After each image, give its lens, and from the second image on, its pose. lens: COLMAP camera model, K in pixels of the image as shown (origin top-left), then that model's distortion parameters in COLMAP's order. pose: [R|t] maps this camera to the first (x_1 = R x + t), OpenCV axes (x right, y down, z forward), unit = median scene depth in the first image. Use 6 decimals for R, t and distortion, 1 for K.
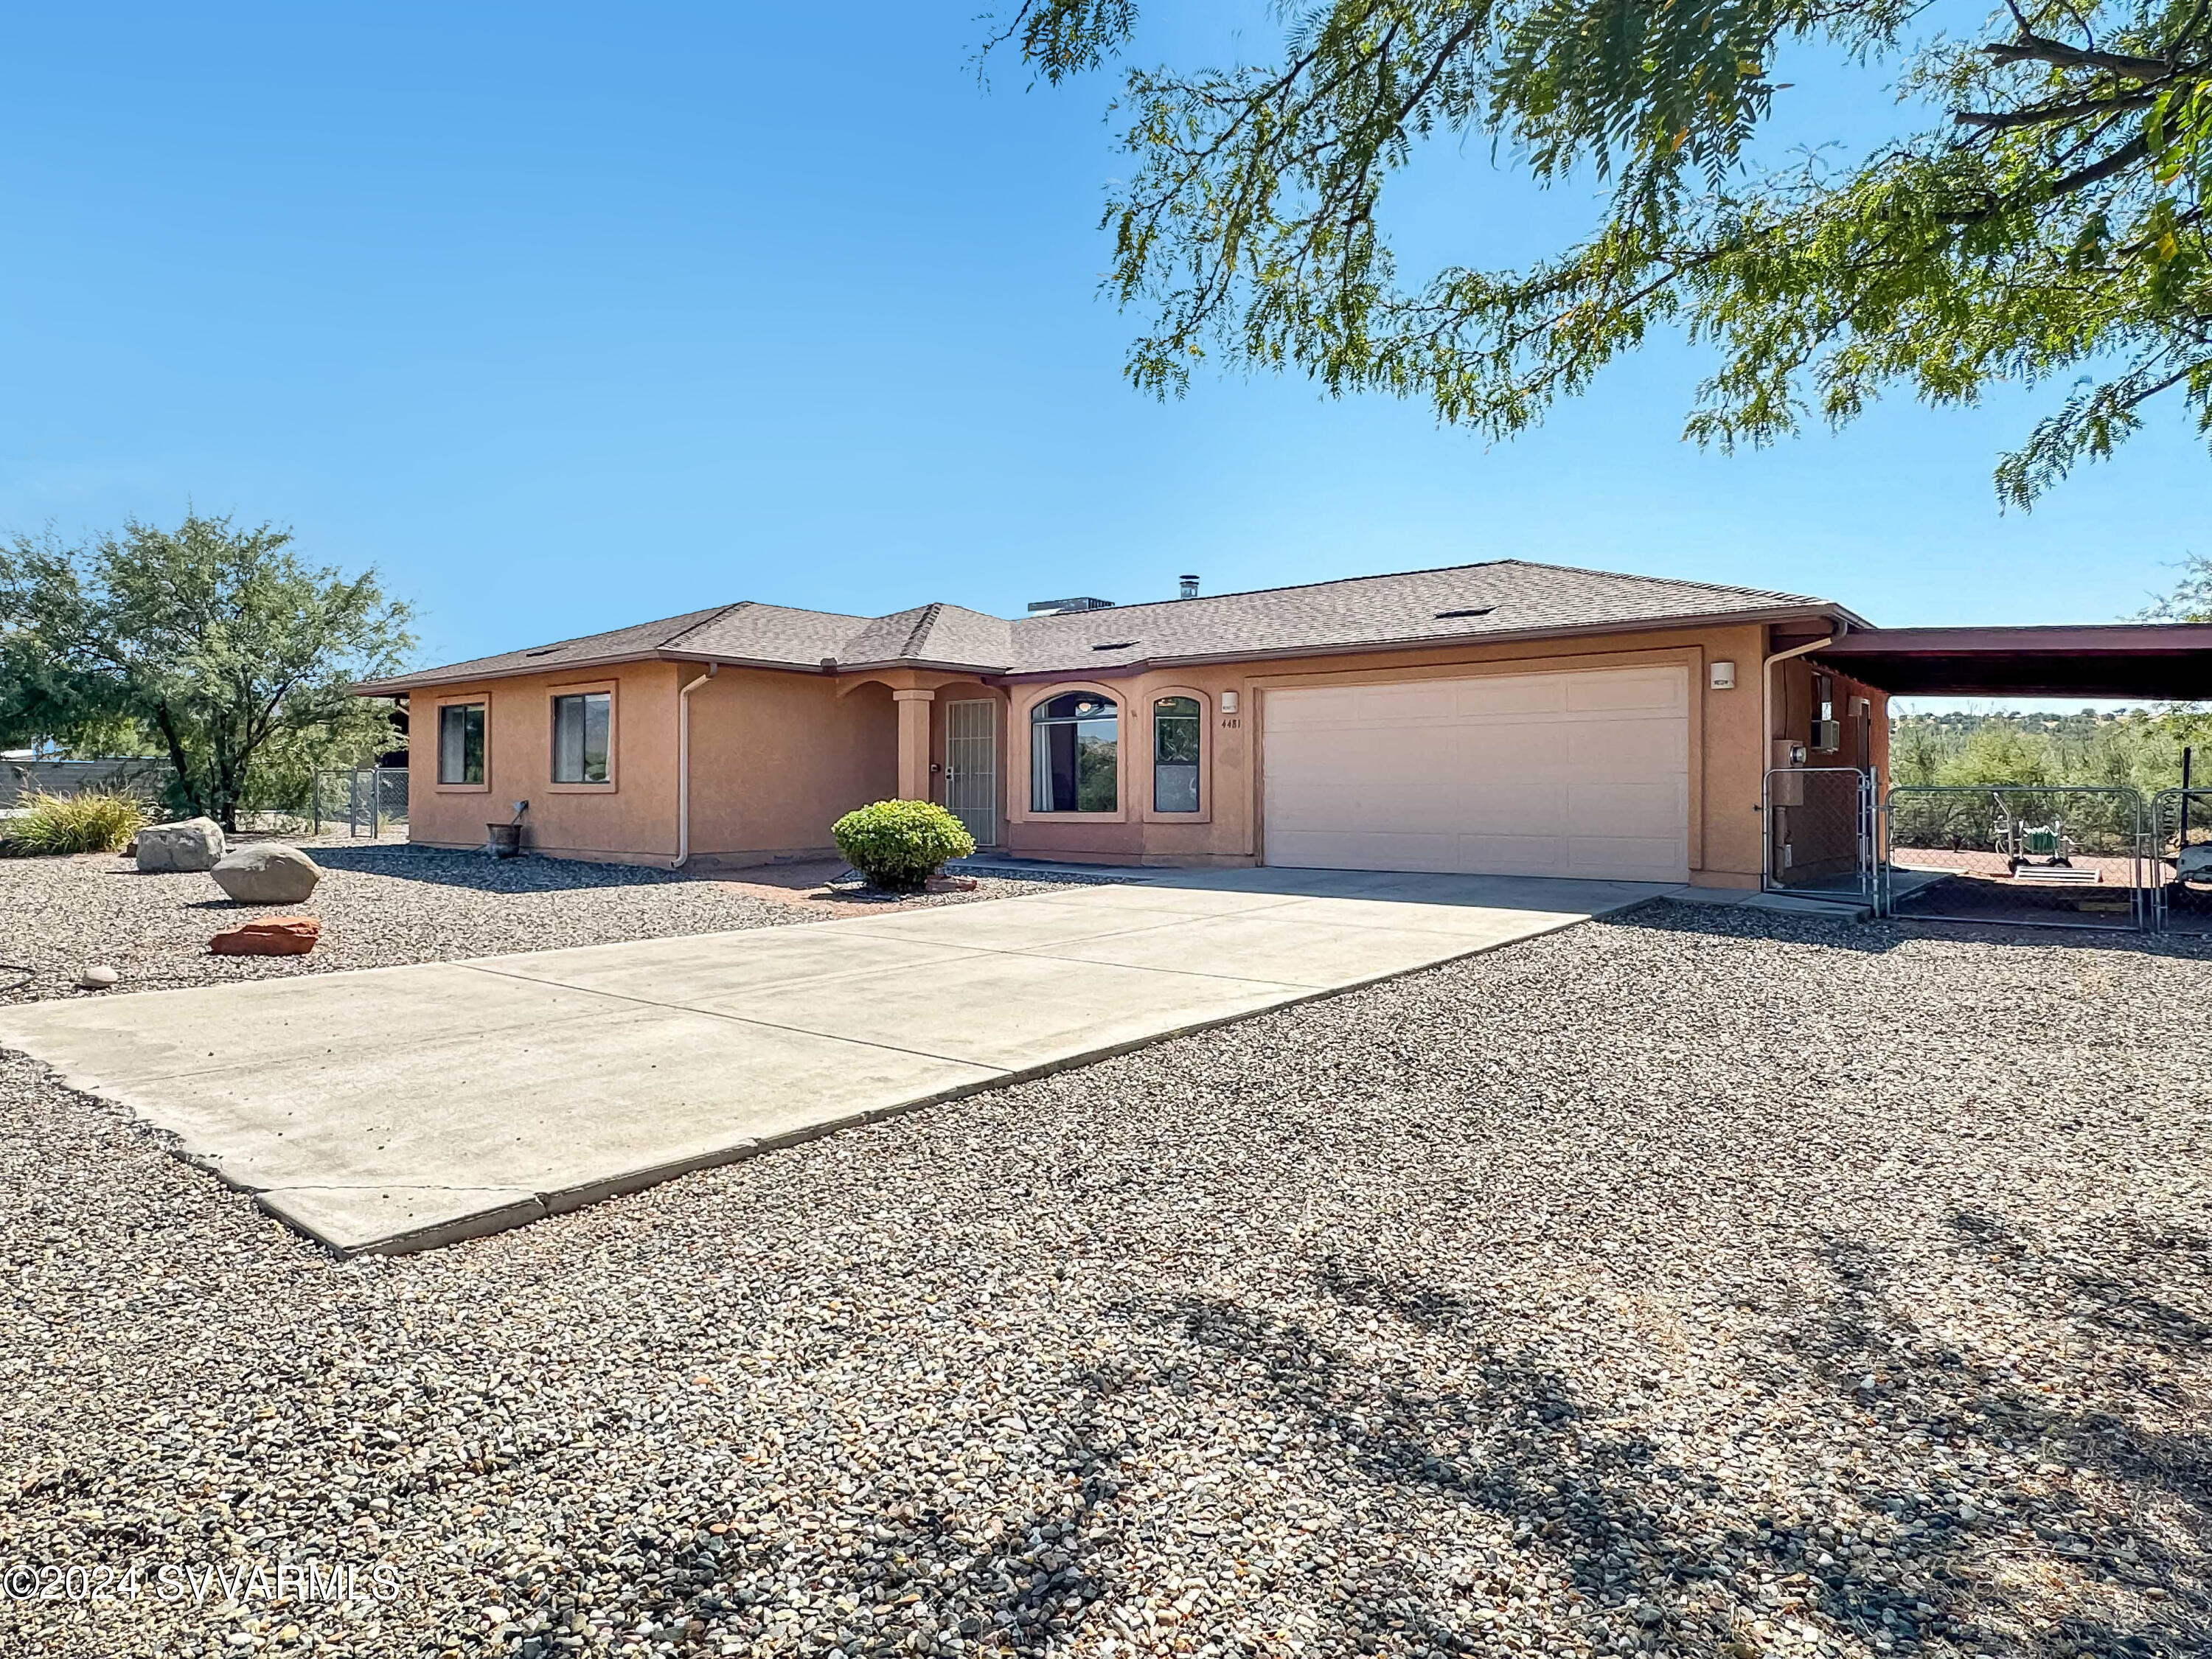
lens RADIAL K [[1256.0, 0, 1106.0], [0, 1256.0, 829.5], [0, 0, 1]] dist [0.000173, 0.000043]
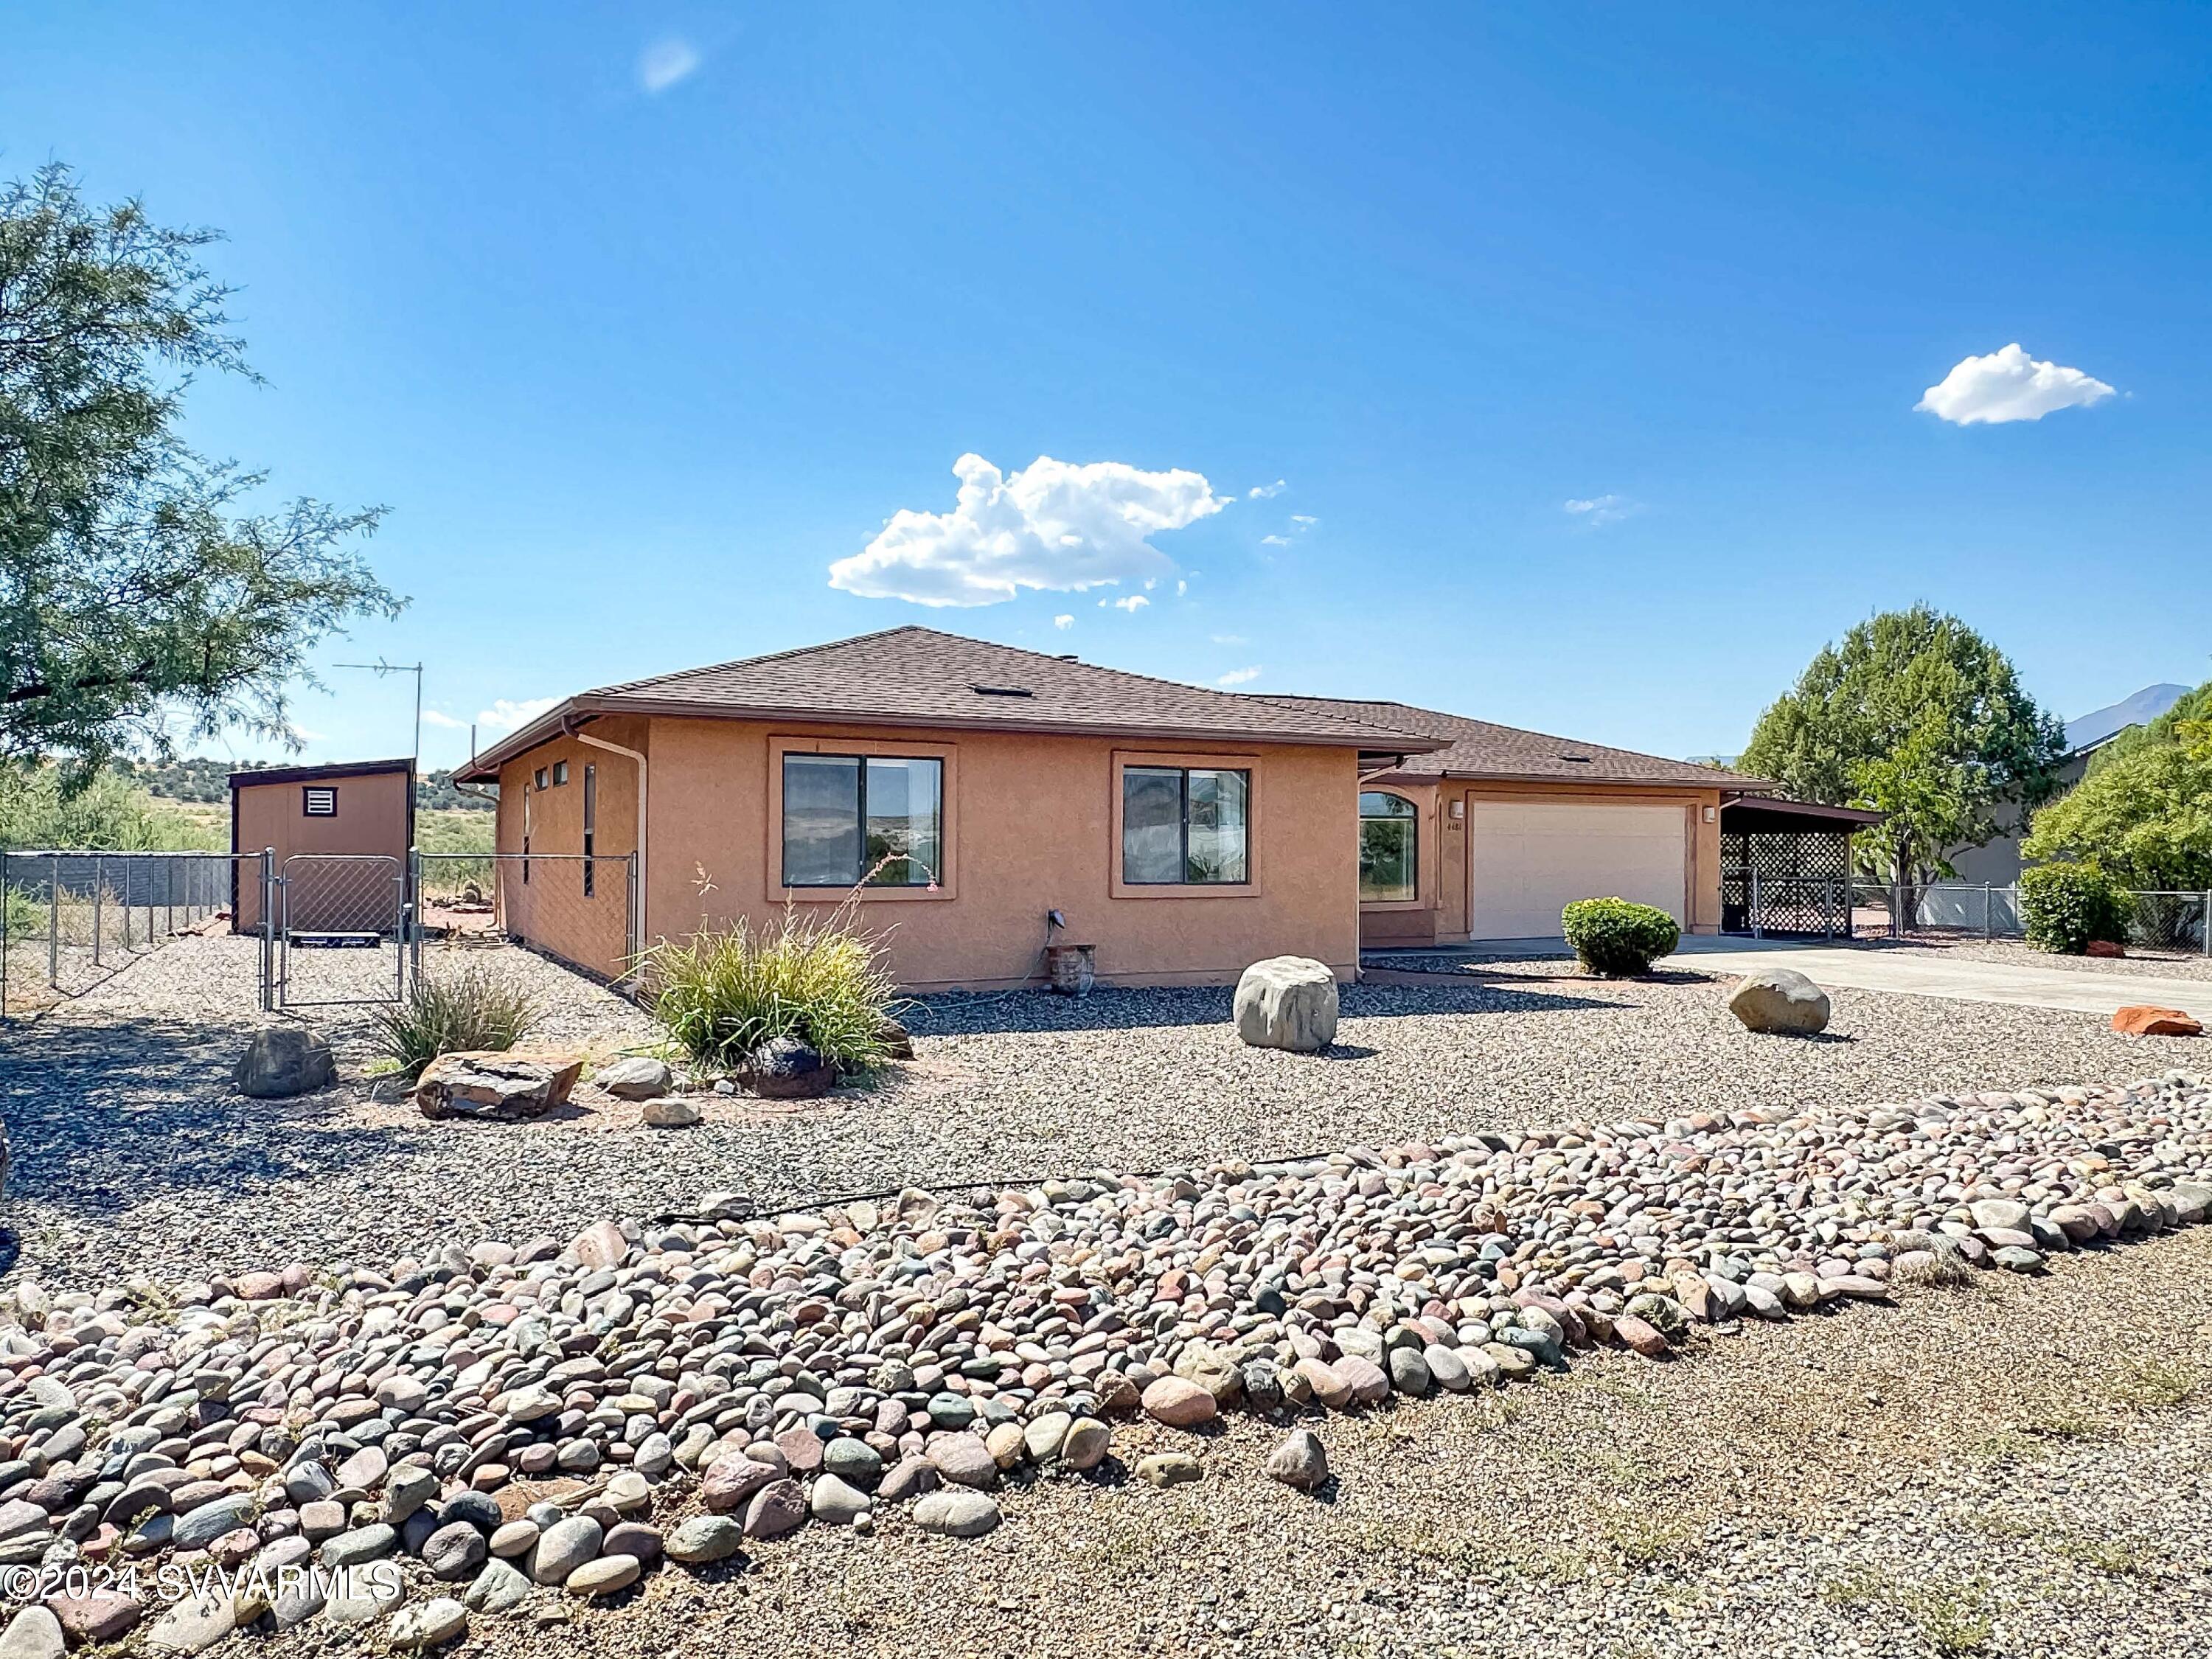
lens RADIAL K [[1457.6, 0, 1108.8], [0, 1457.6, 778.8], [0, 0, 1]] dist [0.132139, 0.000013]
pose [[0.357755, 0.043542, 0.932800, -1.318855], [0.026100, 0.998056, -0.056598, -0.053968], [-0.933451, 0.044594, 0.355923, 0.747694]]
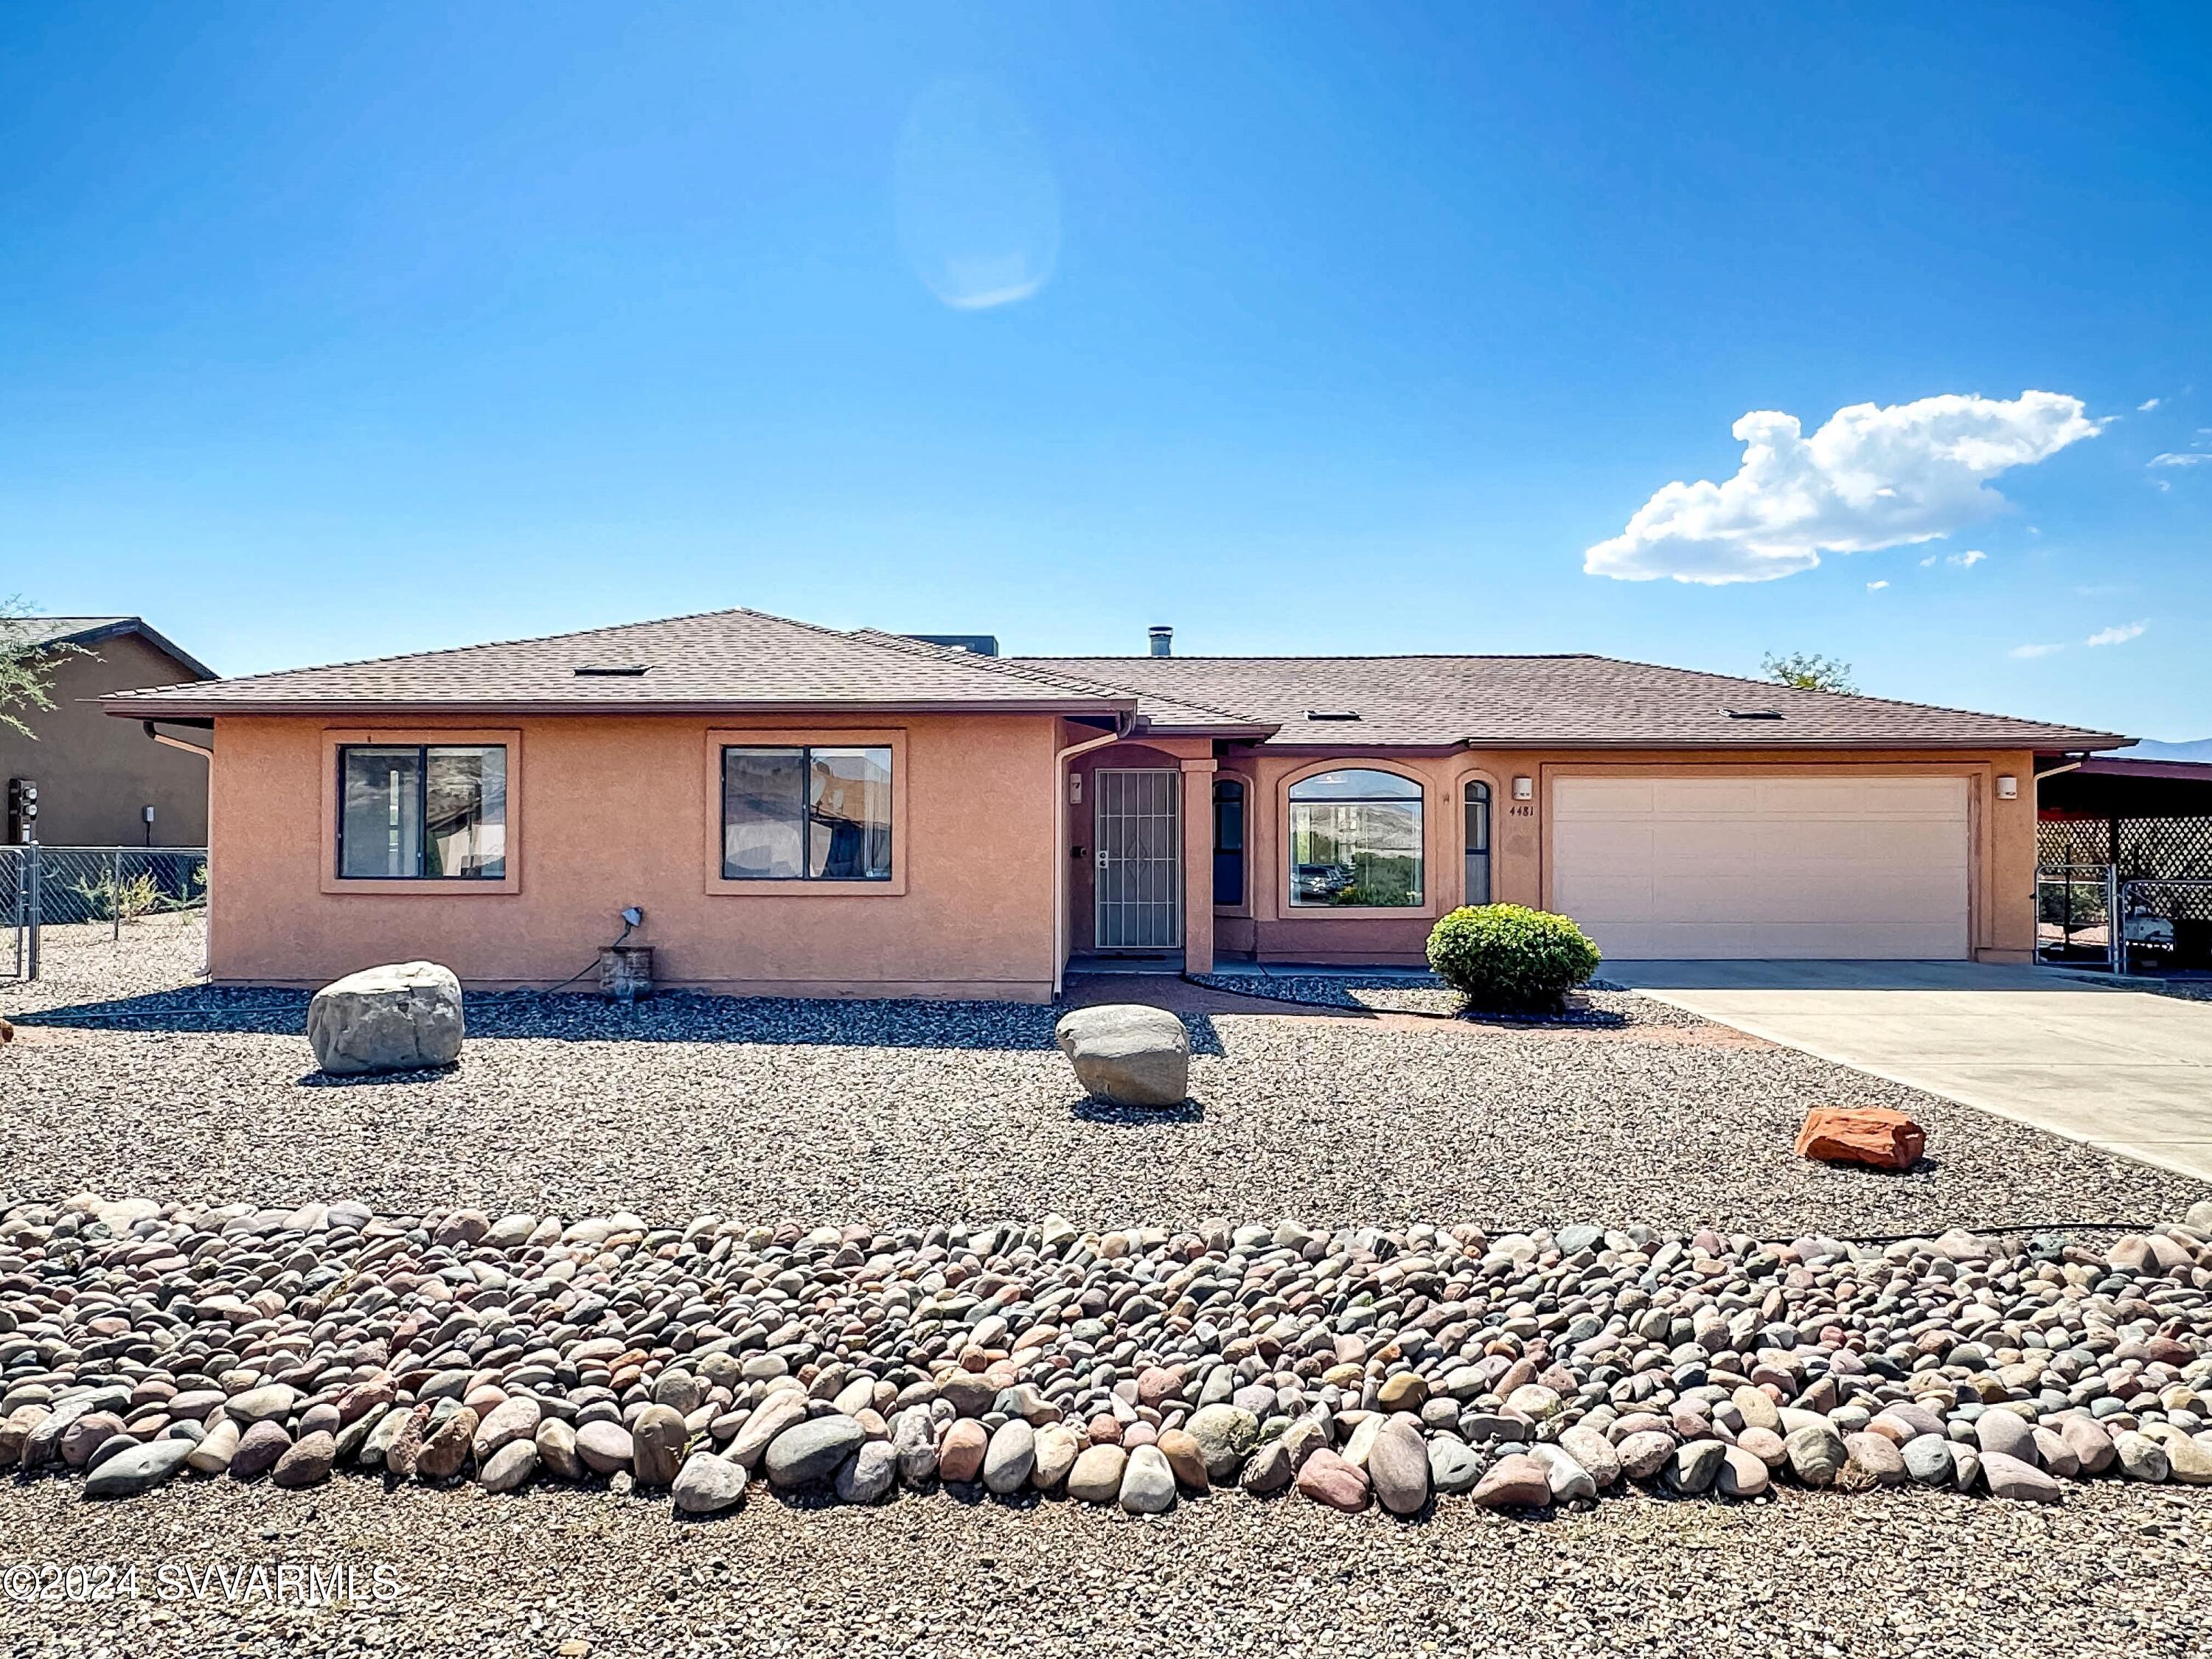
lens RADIAL K [[1448.2, 0, 1106.0], [0, 1448.2, 829.5], [0, 0, 1]] dist [0.004062, 0.003196]
pose [[0.780447, 0.004184, 0.625208, -0.804023], [0.019450, 0.999331, -0.030968, -0.038300], [-0.624919, 0.036329, 0.779844, 0.304701]]
